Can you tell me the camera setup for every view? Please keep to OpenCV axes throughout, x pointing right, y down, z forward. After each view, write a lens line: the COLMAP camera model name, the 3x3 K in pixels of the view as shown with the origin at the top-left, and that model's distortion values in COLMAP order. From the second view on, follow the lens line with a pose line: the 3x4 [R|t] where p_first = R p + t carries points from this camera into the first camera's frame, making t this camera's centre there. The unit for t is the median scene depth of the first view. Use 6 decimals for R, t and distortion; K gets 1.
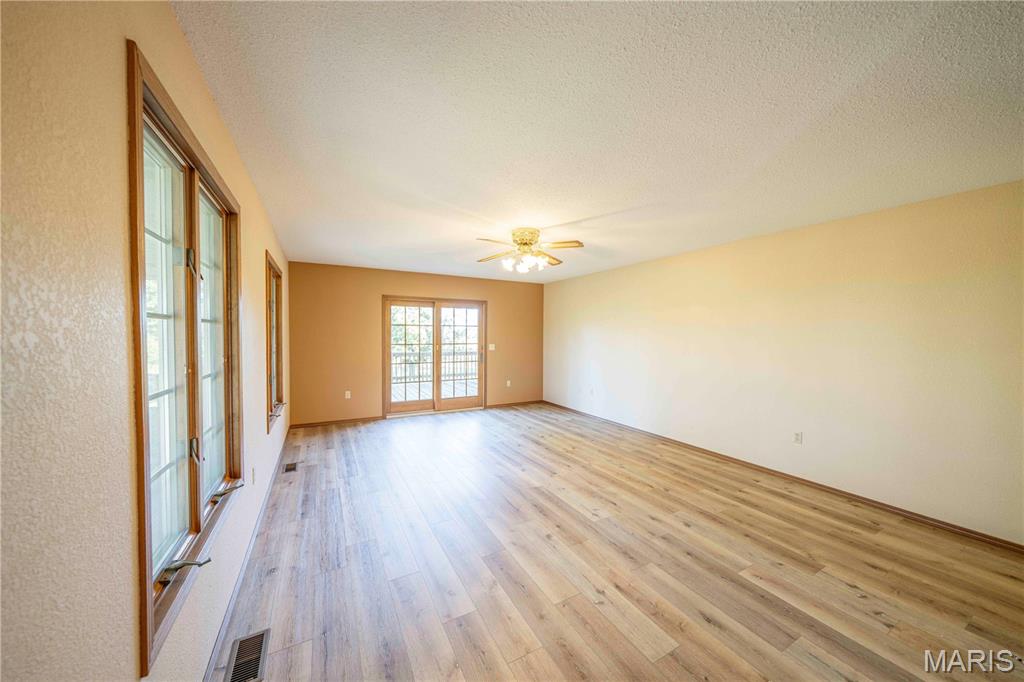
lens RADIAL K [[330.9, 0, 512.0], [0, 330.9, 341.0], [0, 0, 1]] dist [-0.000092, 0.000010]
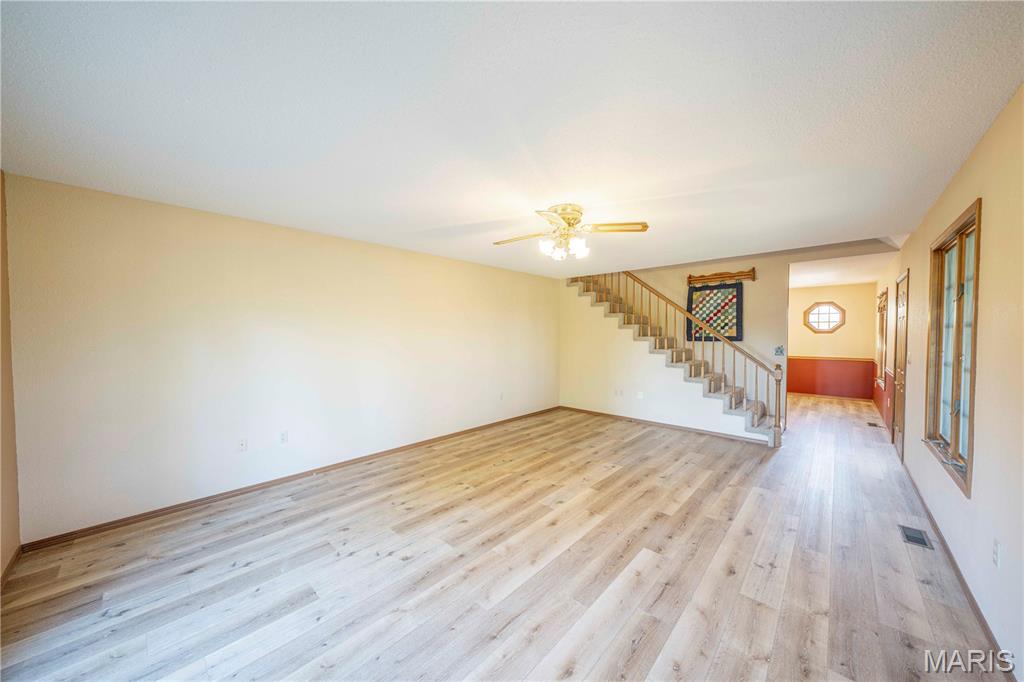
lens RADIAL K [[356.1, 0, 522.2], [0, 356.1, 343.3], [0, 0, 1]] dist [0.000238, 0.000047]
pose [[-0.311523, -0.032932, 0.949668, -0.740666], [0.019512, 0.998967, 0.041042, -0.026780], [-0.950038, 0.031315, -0.310558, 1.349265]]
